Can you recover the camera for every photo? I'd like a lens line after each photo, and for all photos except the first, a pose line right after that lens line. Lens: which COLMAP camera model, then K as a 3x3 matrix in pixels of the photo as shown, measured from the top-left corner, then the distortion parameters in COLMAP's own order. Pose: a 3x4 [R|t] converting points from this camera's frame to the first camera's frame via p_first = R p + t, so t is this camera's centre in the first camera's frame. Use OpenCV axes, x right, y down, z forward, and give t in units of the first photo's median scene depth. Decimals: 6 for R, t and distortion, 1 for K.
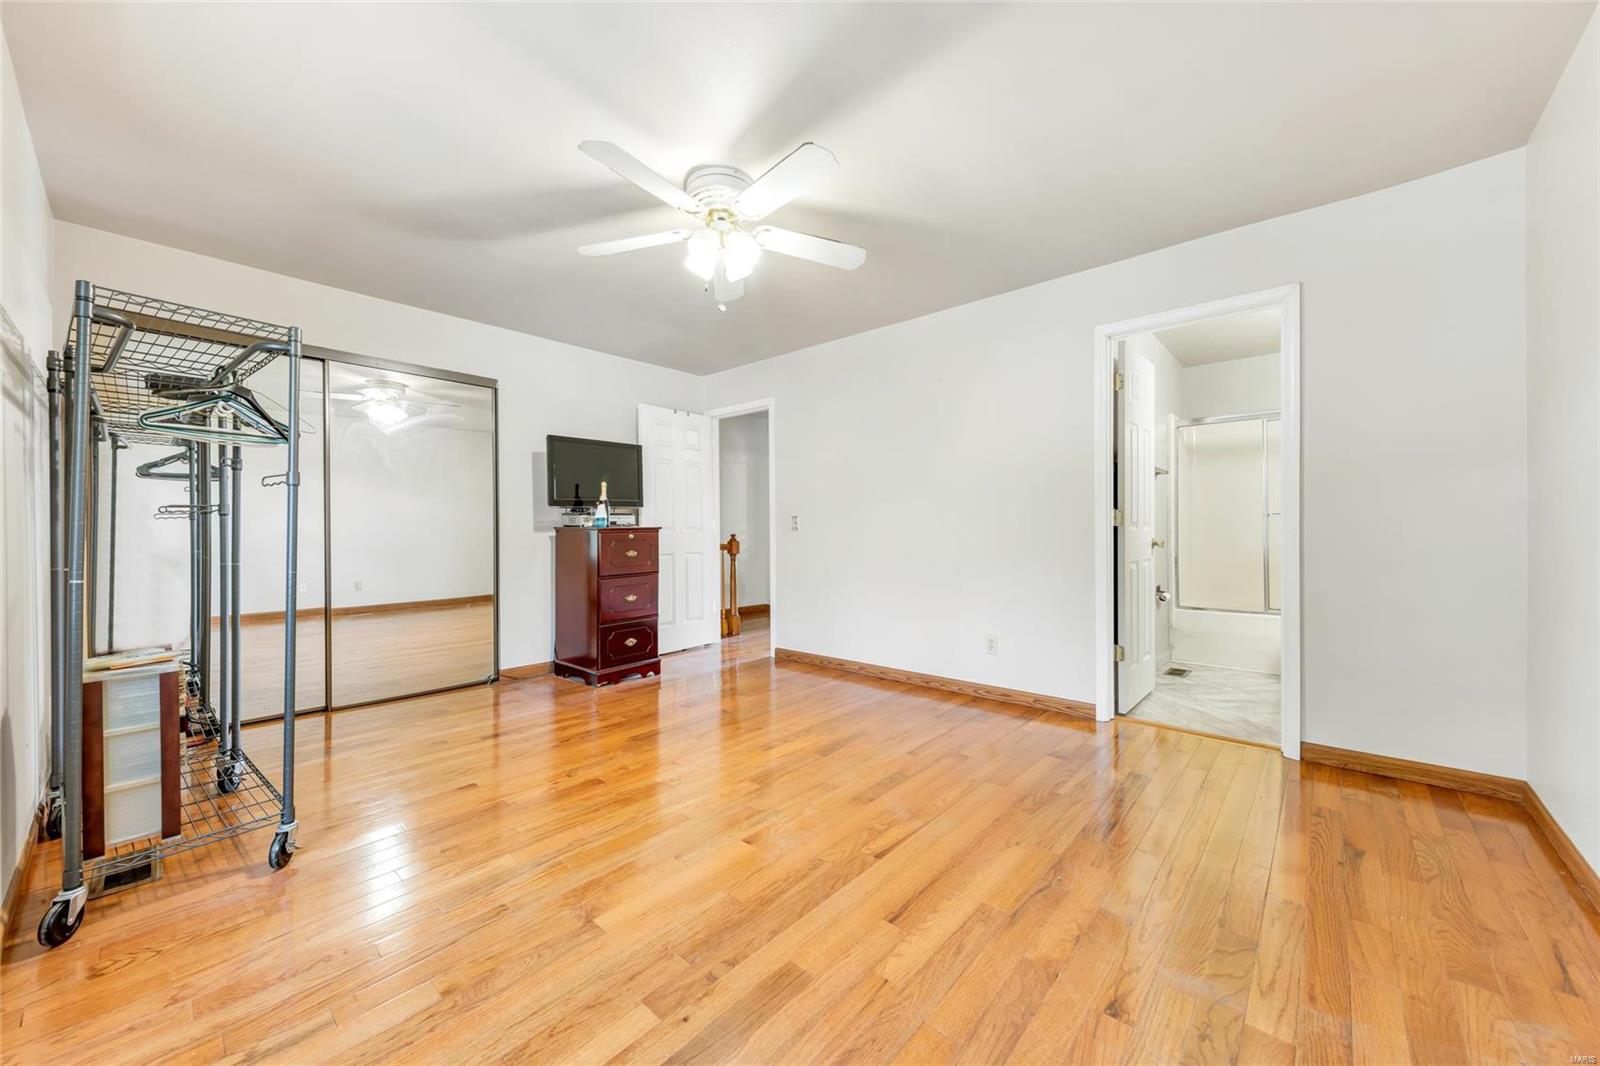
lens RADIAL K [[587.9, 0, 802.3], [0, 587.9, 527.6], [0, 0, 1]] dist [0.012524, -0.000017]
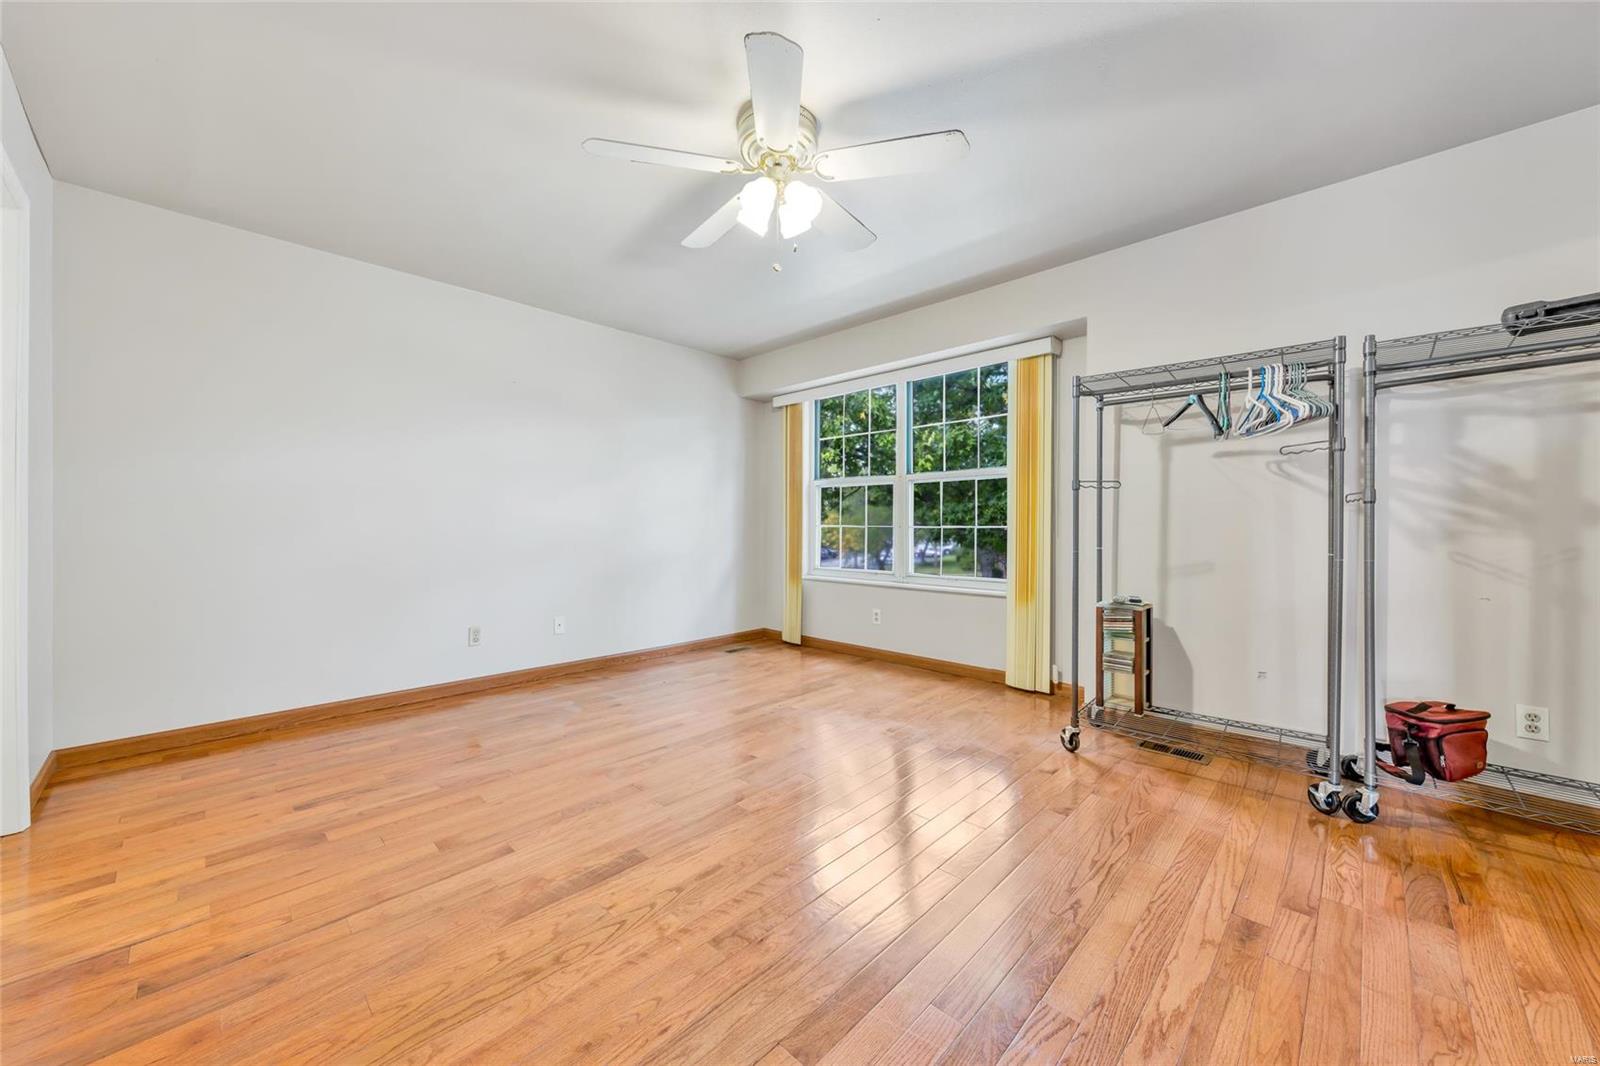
lens RADIAL K [[587.9, 0, 802.3], [0, 587.9, 527.6], [0, 0, 1]] dist [0.012524, -0.000017]
pose [[-0.999159, -0.000250, 0.041008, -0.229836], [-0.000024, 0.999985, 0.005509, 0.005838], [-0.041009, 0.005504, -0.999144, 2.066184]]
